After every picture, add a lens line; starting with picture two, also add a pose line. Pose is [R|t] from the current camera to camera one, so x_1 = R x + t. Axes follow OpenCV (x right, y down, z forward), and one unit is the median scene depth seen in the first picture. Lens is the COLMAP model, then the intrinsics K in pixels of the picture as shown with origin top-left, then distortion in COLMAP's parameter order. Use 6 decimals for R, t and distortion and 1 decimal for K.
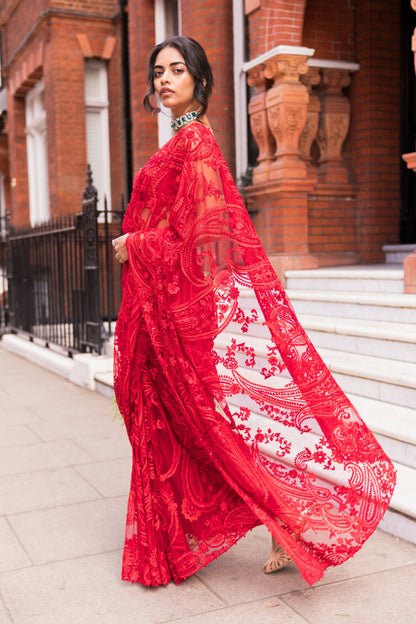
lens RADIAL K [[790.4, 0, 195.6], [0, 790.4, 318.0], [0, 0, 1]] dist [0.033765, 0.000000]
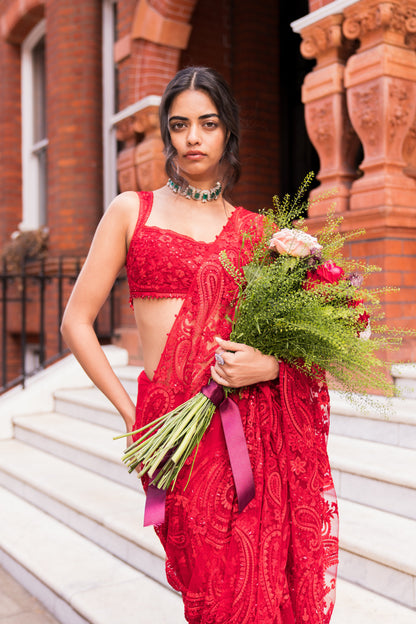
lens RADIAL K [[773.7, 0, 201.9], [0, 773.7, 333.4], [0, 0, 1]] dist [0.055542, 0.000000]
pose [[0.985615, 0.011433, 0.168618, 0.015638], [-0.002277, 0.998517, -0.054392, -0.024306], [-0.168990, 0.053226, 0.984180, 0.125410]]
